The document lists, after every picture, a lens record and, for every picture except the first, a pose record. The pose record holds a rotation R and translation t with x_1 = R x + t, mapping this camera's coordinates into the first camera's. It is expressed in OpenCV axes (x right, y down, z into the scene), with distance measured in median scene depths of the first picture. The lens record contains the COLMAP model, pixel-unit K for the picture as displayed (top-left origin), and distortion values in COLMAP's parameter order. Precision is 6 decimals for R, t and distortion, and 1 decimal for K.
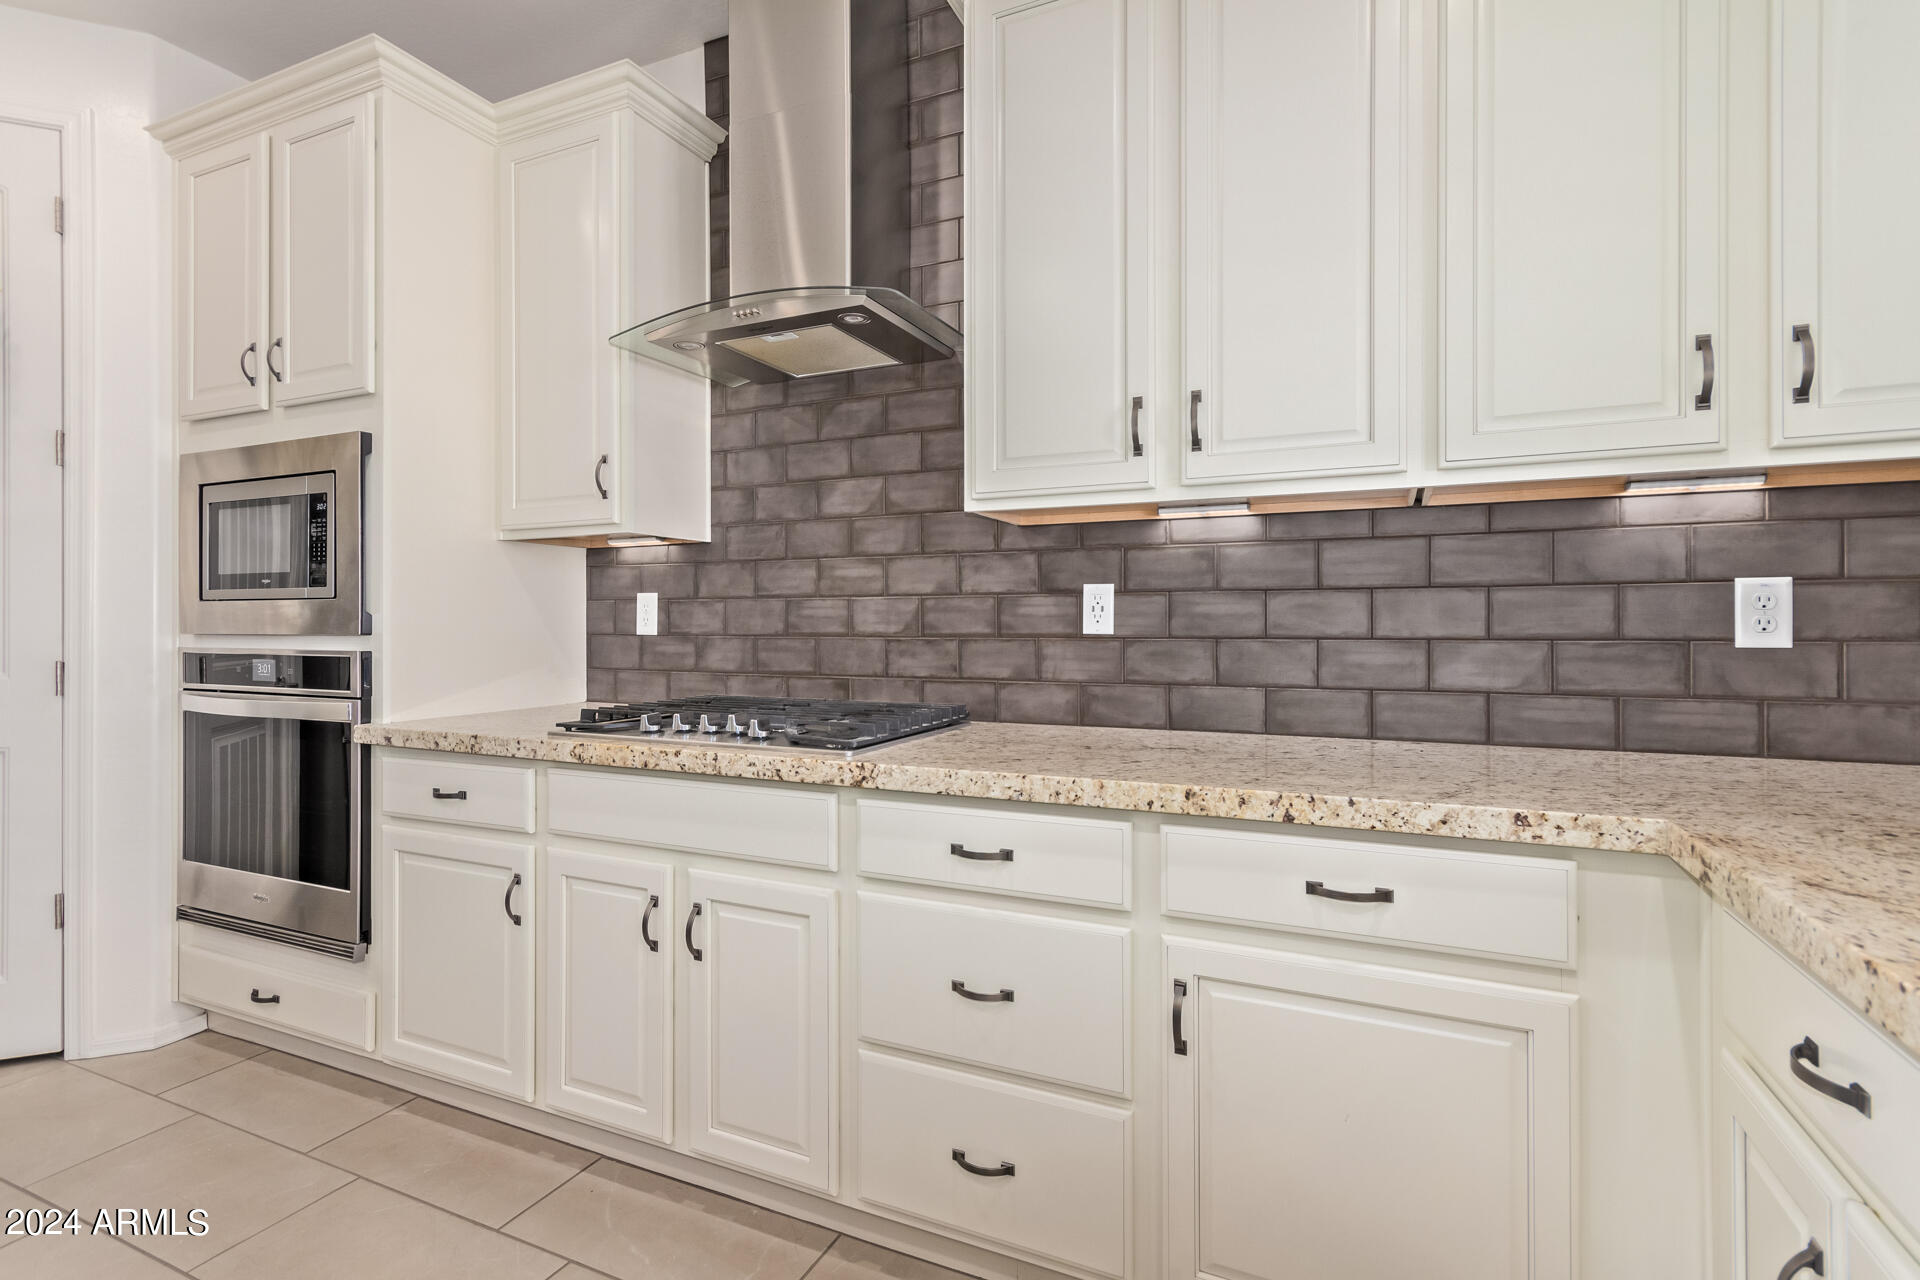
lens RADIAL K [[904.8, 0, 971.9], [0, 904.8, 622.5], [0, 0, 1]] dist [0.007082, 0.002449]
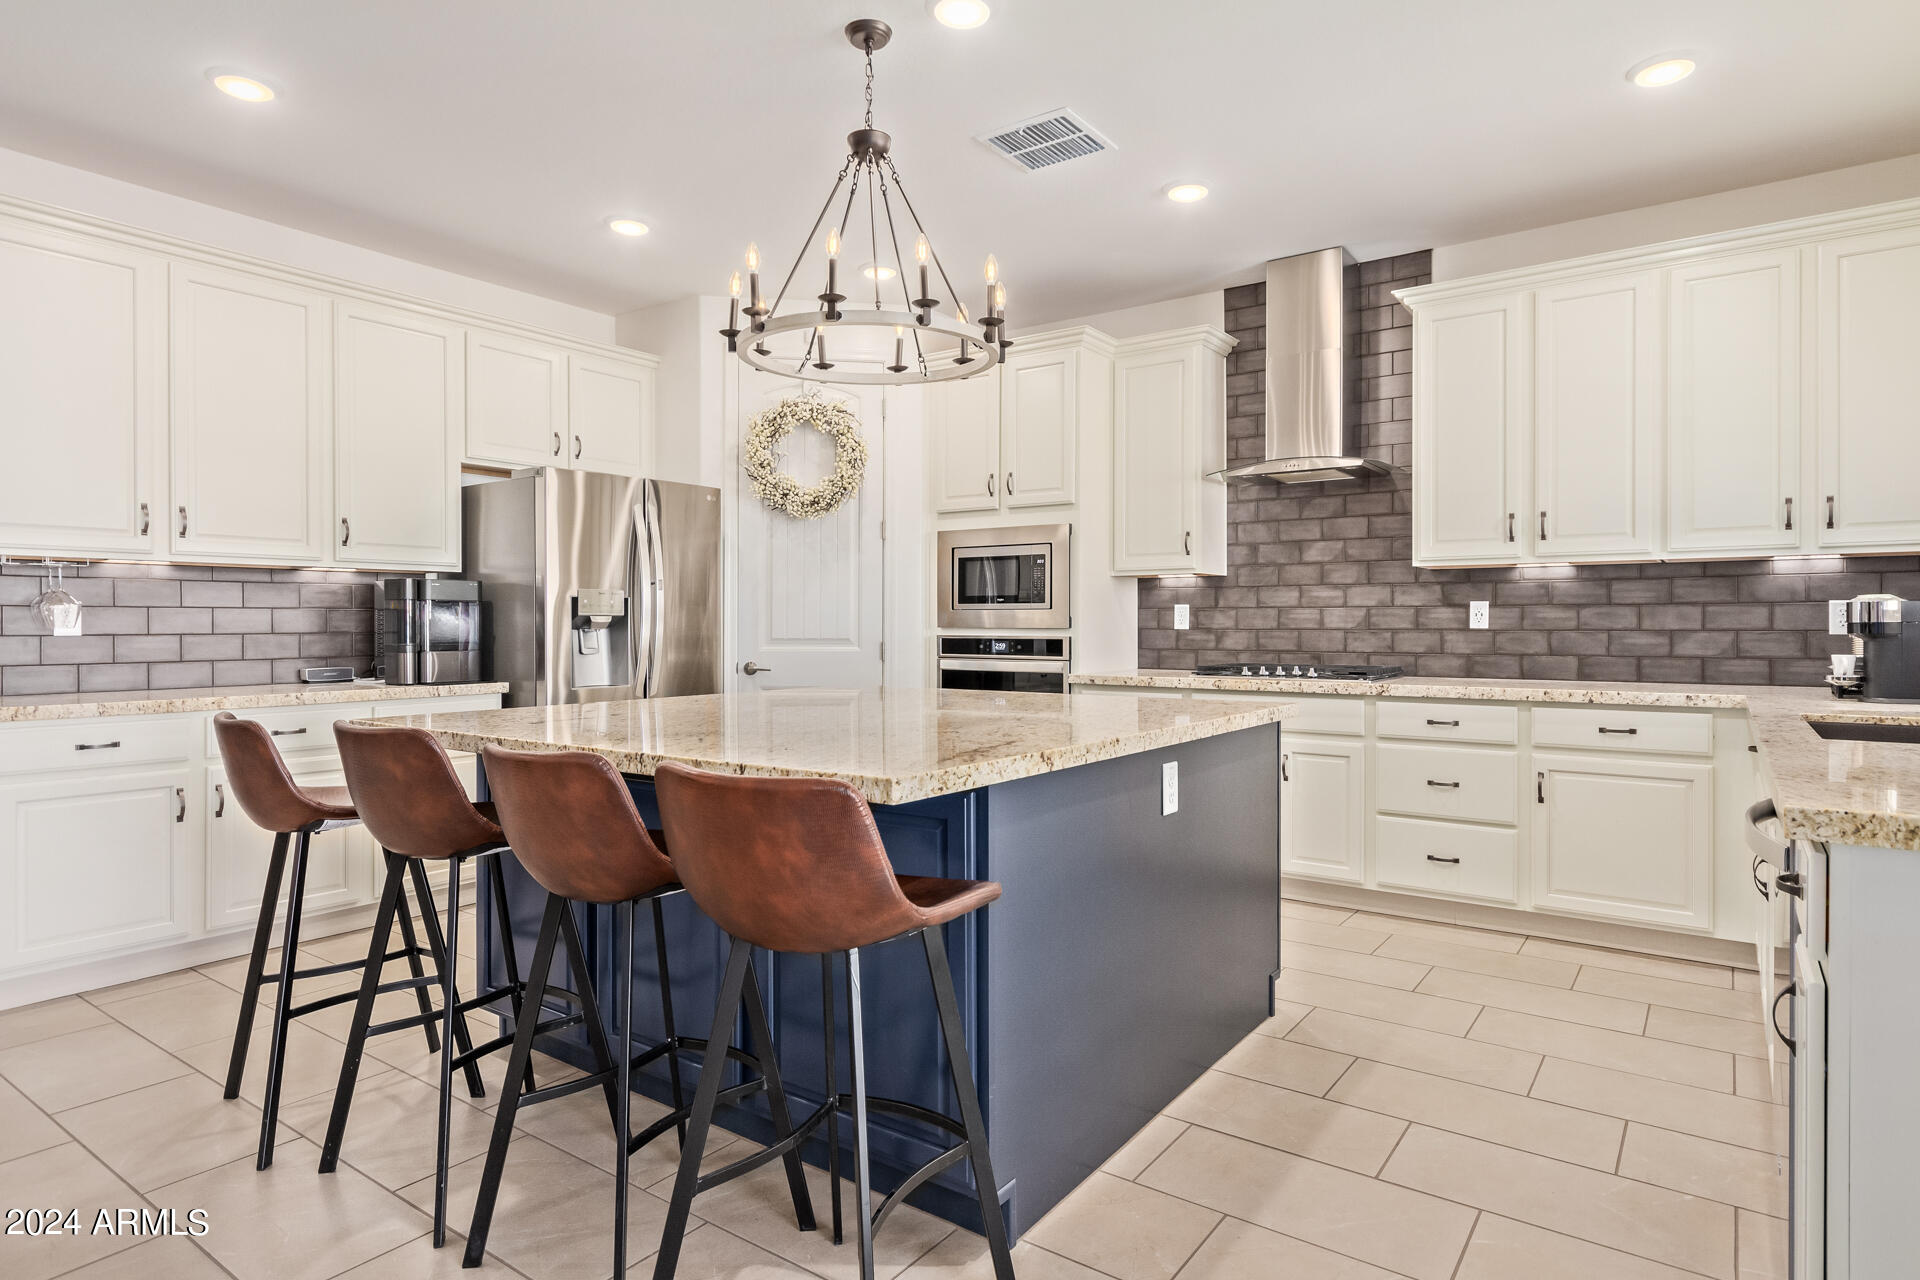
lens RADIAL K [[1071.2, 0, 964.6], [0, 1071.2, 626.2], [0, 0, 1]] dist [0.007851, 0.002668]
pose [[0.981327, 0.001501, -0.192342, -0.482223], [-0.000852, 0.999994, 0.003457, 0.001801], [0.192346, -0.003229, 0.981322, -1.391085]]
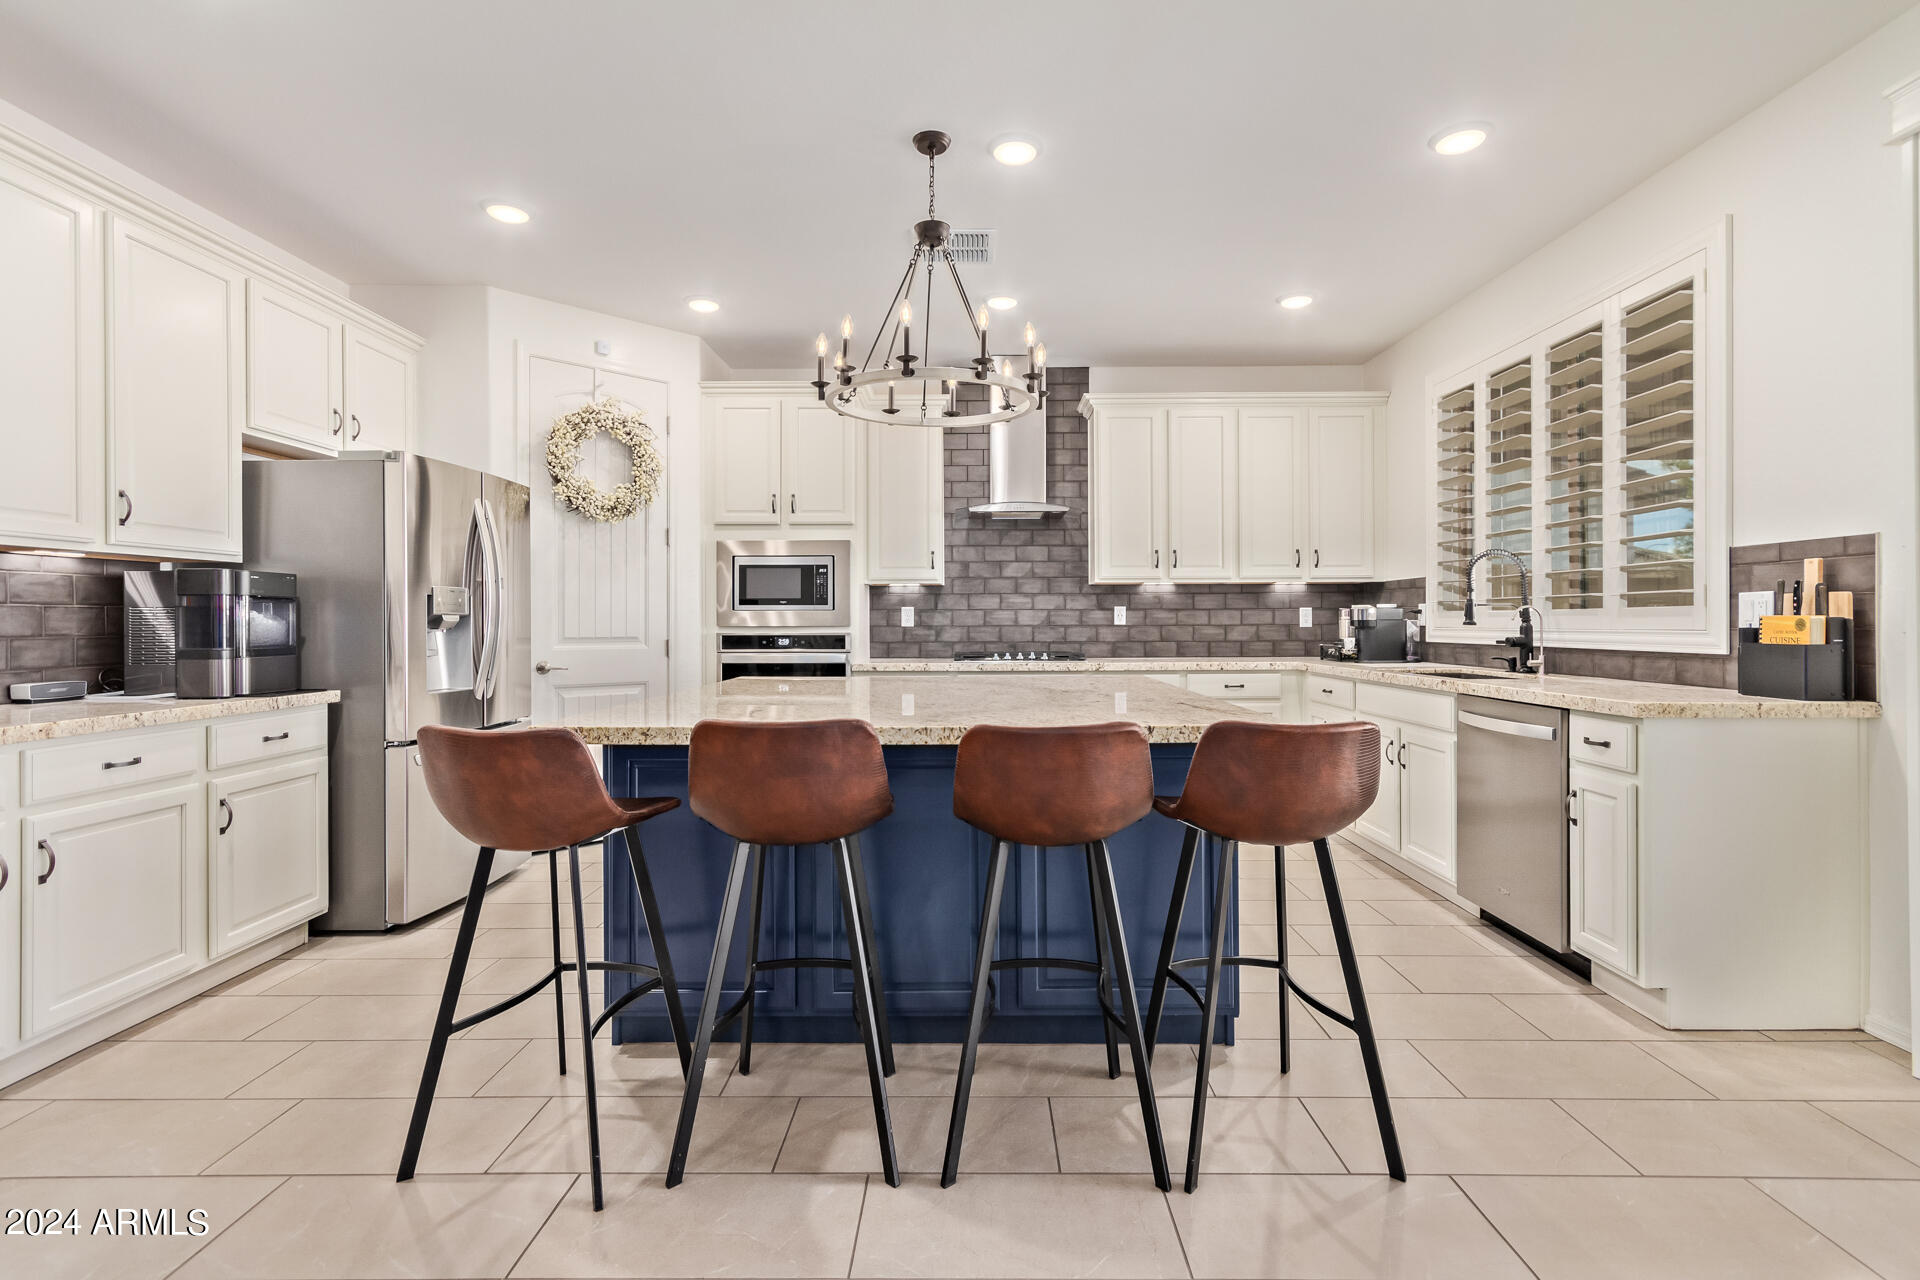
lens RADIAL K [[904.8, 0, 970.6], [0, 904.8, 613.2], [0, 0, 1]] dist [0.007082, 0.002449]
pose [[0.911162, 0.002380, 0.412041, -1.460483], [0.001670, 0.999954, -0.009470, 0.003856], [-0.412044, 0.009317, 0.911116, -1.383499]]
